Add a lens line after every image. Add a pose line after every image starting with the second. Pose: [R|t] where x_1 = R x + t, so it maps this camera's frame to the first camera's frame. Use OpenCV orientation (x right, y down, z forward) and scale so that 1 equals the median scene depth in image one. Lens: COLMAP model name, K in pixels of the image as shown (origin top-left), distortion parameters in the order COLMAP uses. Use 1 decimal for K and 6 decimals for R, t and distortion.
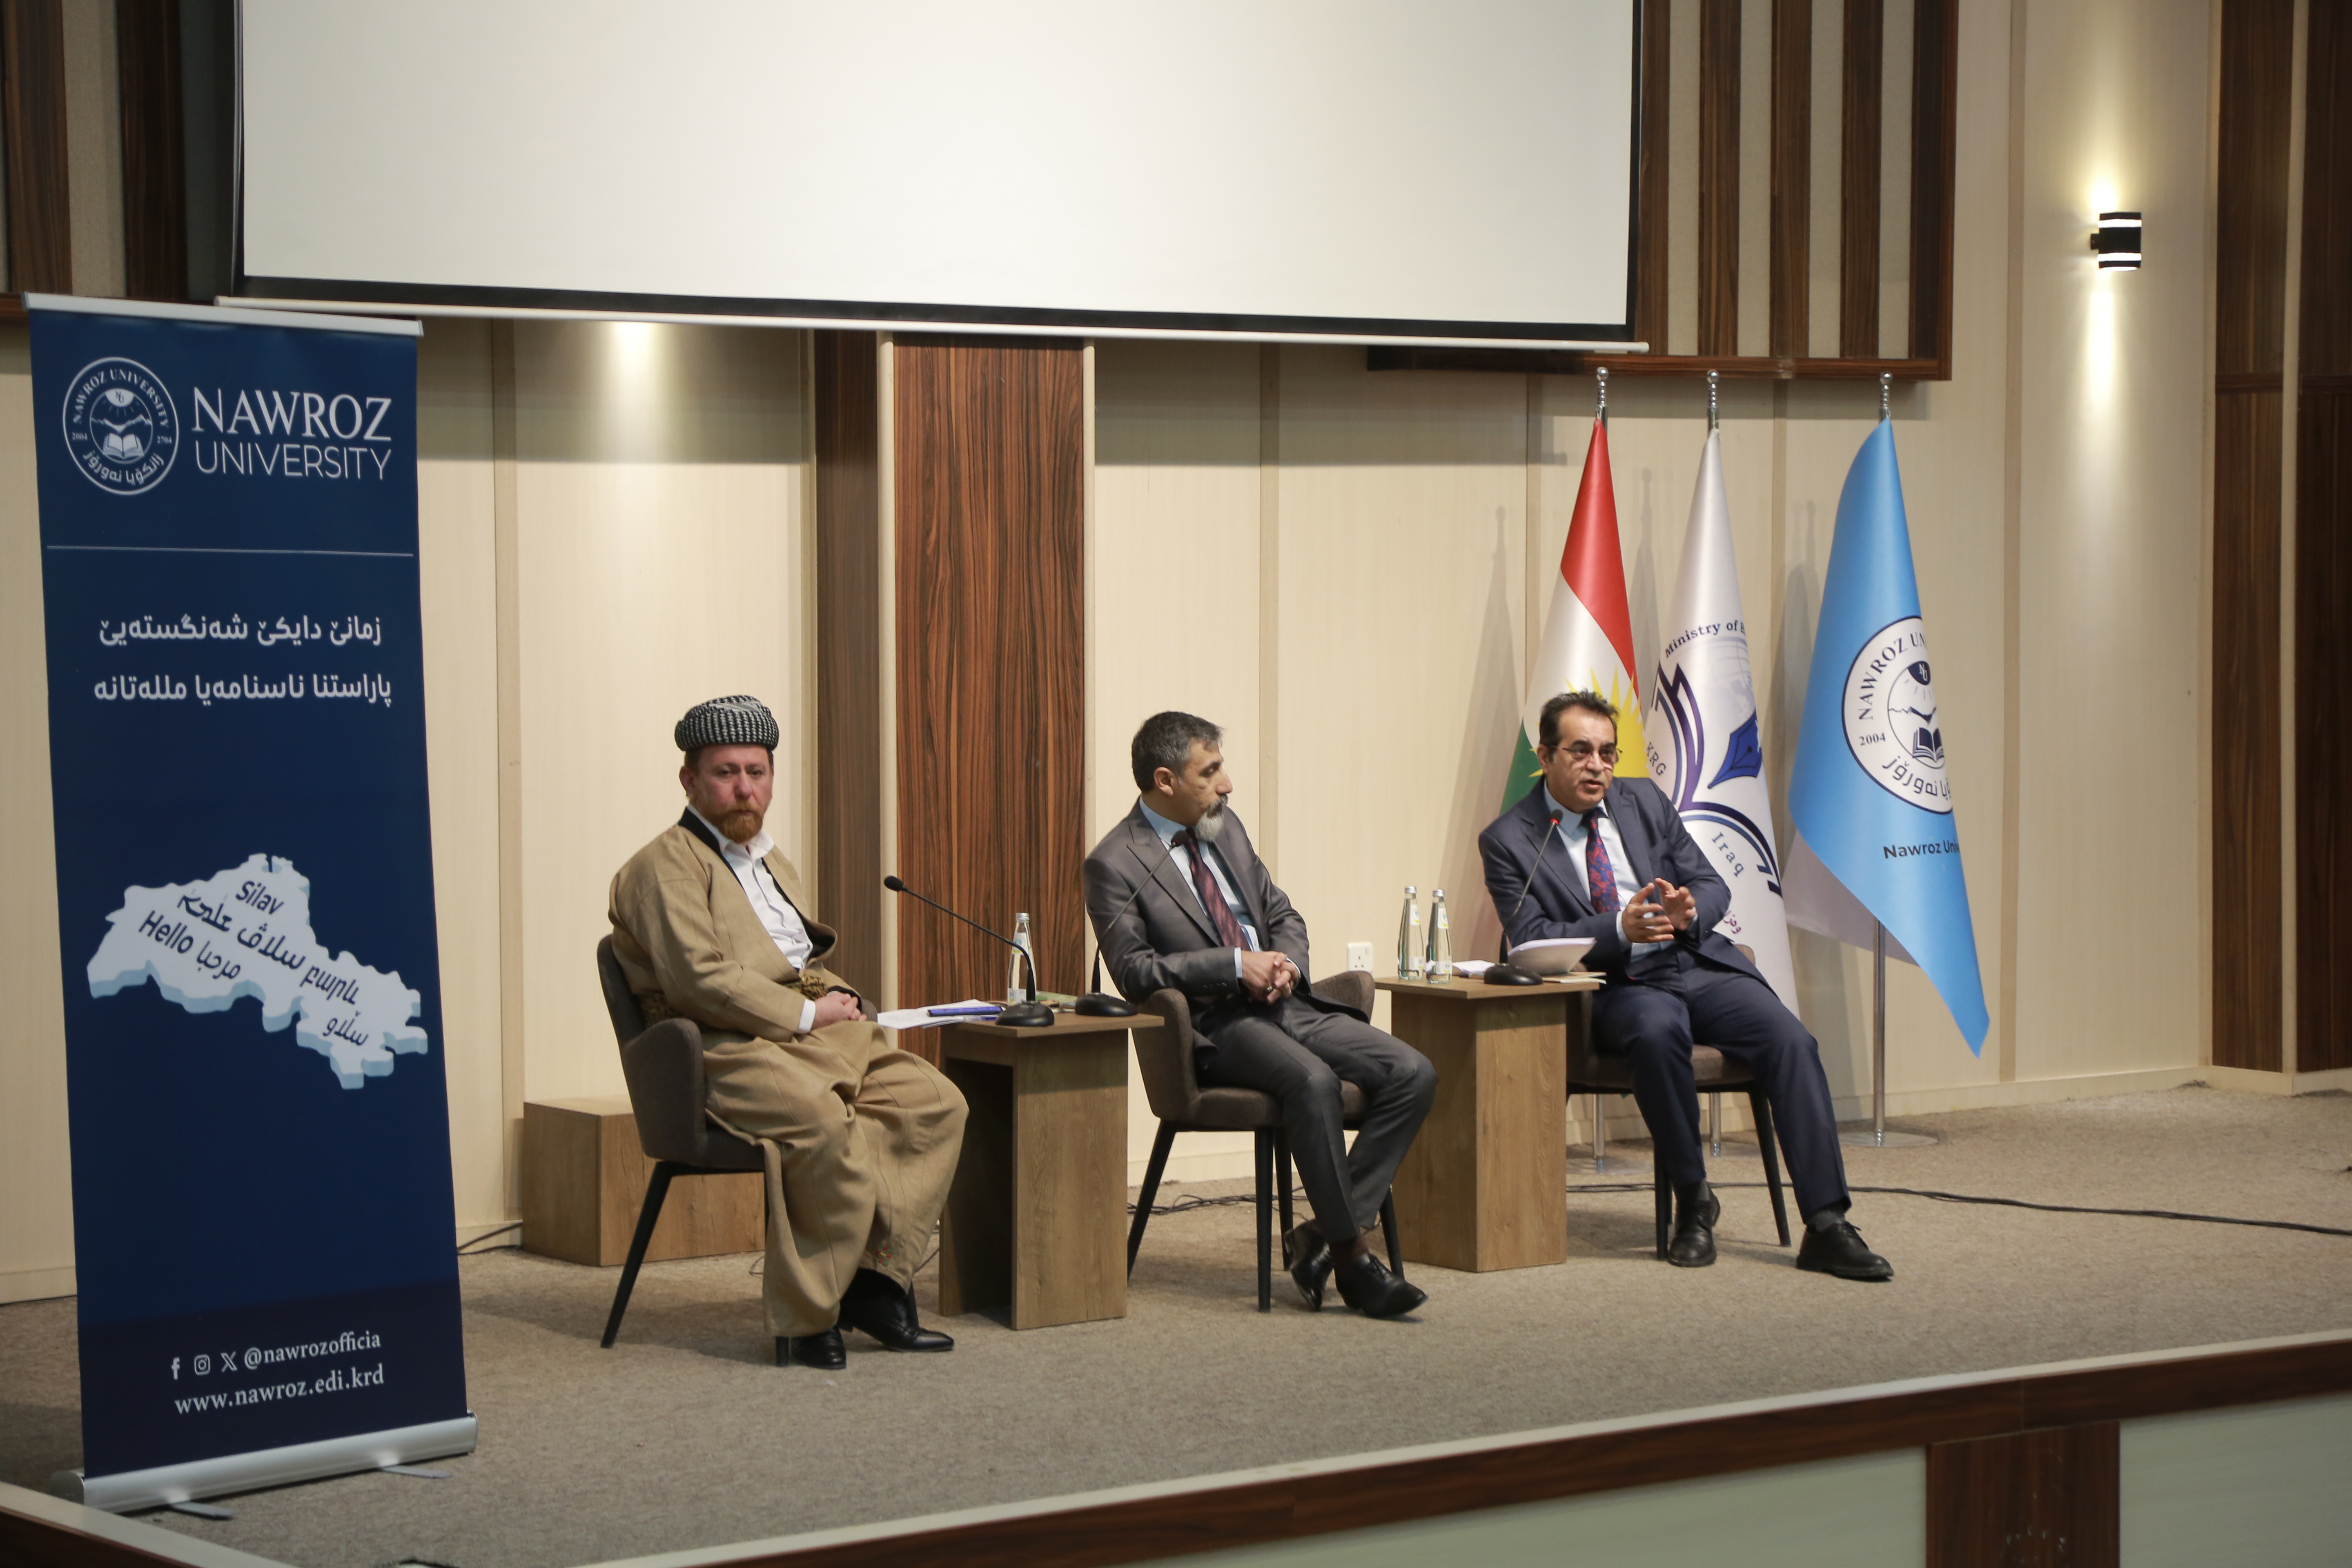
lens RADIAL K [[5499.6, 0, 1181.2], [0, 5499.6, 784.4], [0, 0, 1]] dist [0.532912, 0.000000]
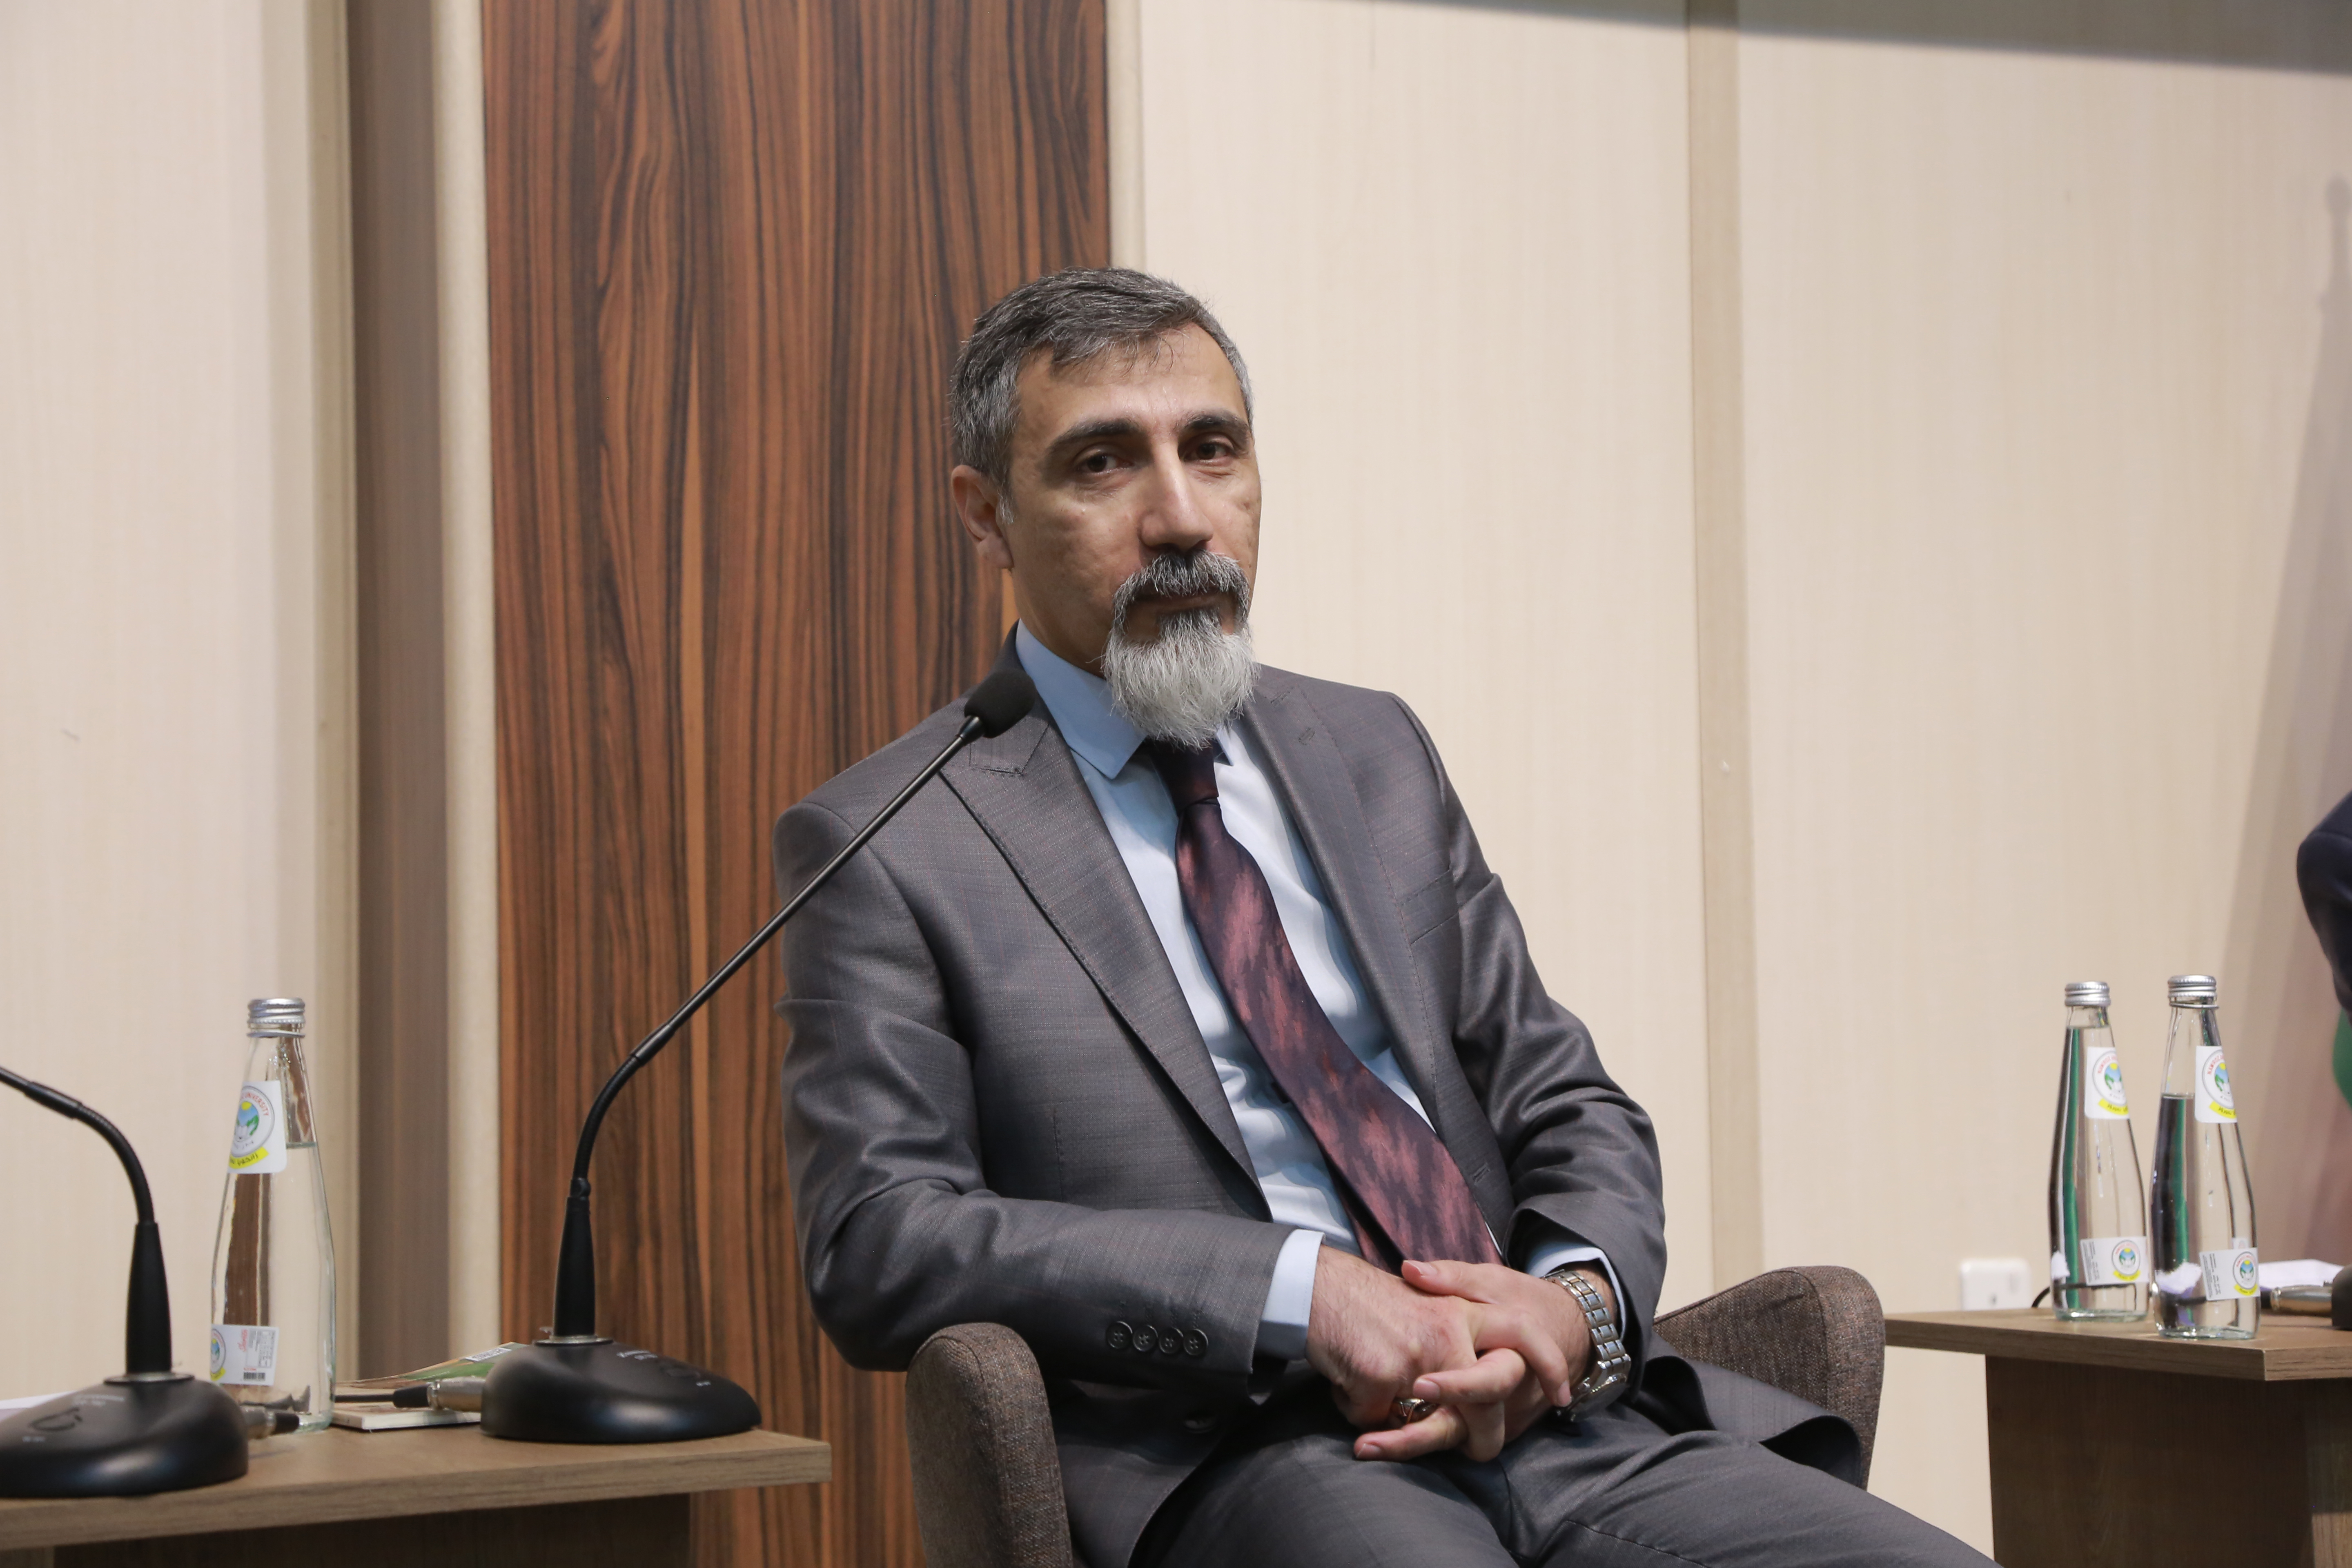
lens RADIAL K [[4511.3, 0, 1151.9], [0, 4511.3, 780.8], [0, 0, 1]] dist [0.316379, 0.000000]
pose [[0.981056, -0.028386, -0.191631, 0.040778], [0.008085, 0.994344, -0.105900, 0.031609], [0.193554, 0.102345, 0.975737, 0.735320]]
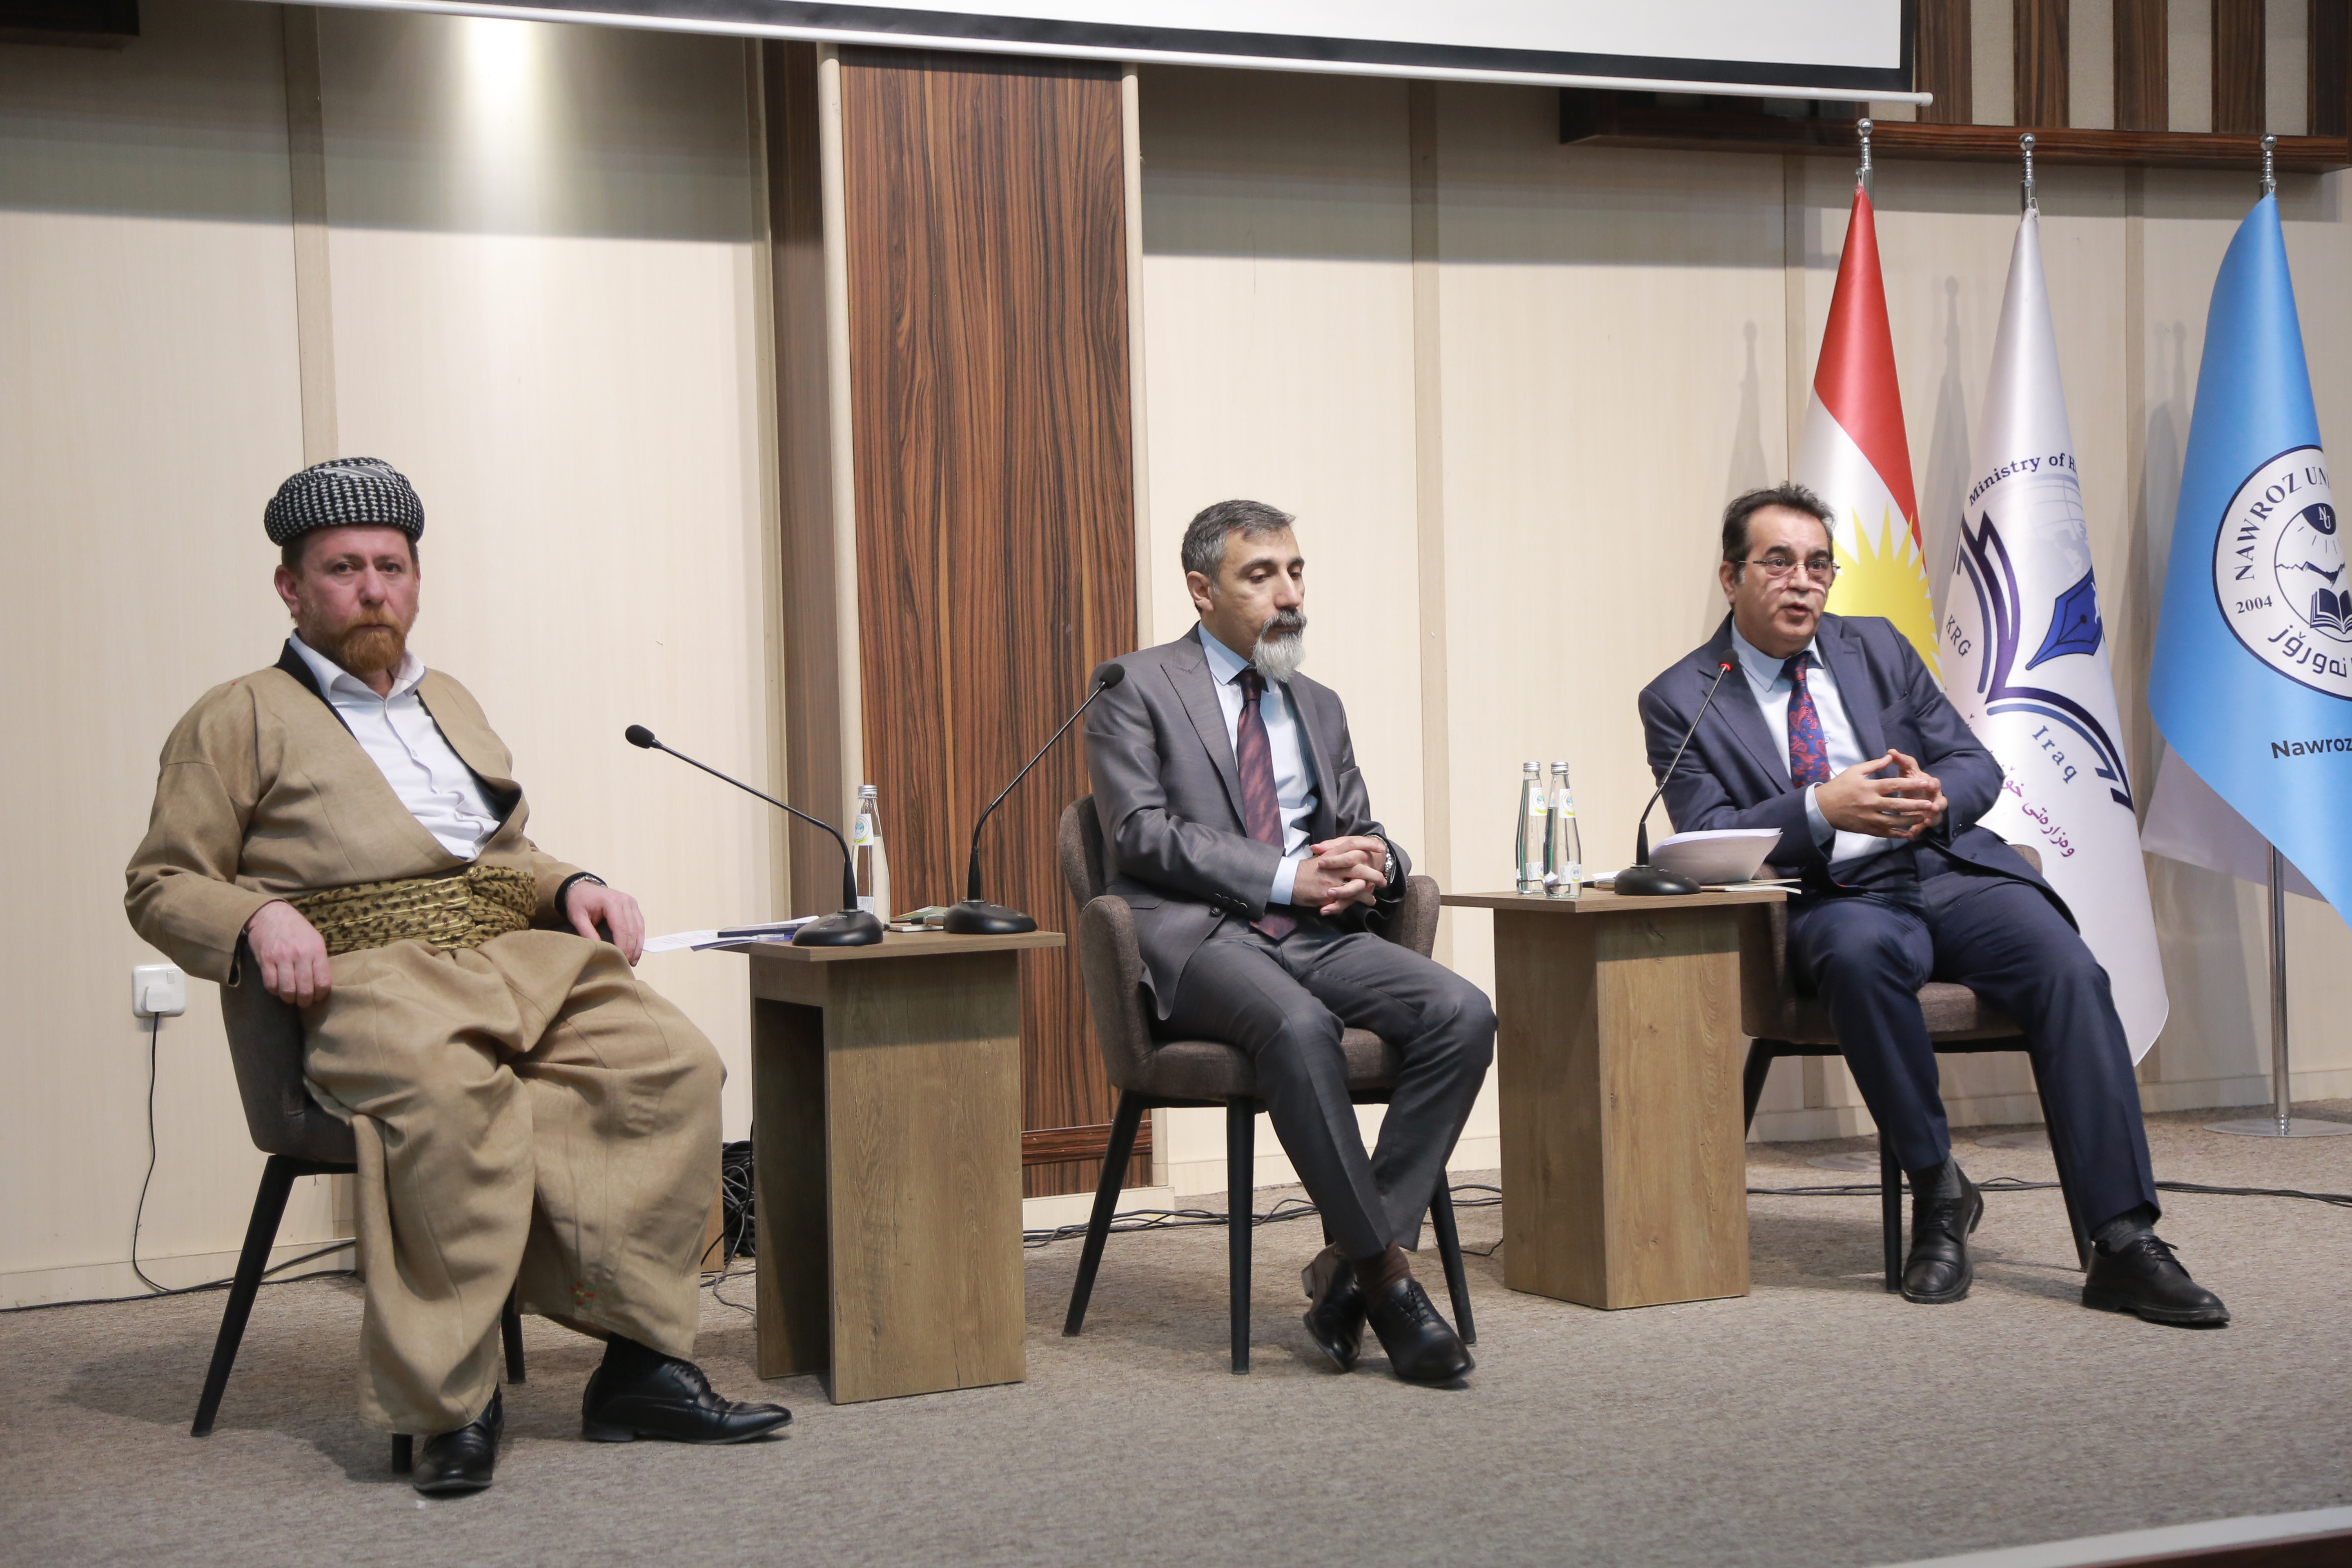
lens RADIAL K [[4044.4, 0, 1160.9], [0, 4044.4, 778.9], [0, 0, 1]] dist [0.276768, 0.000000]
pose [[0.983813, -0.022654, -0.177763, 0.086304], [0.017407, 0.999367, -0.031024, 0.034914], [0.178353, 0.027427, 0.983584, 0.463545]]
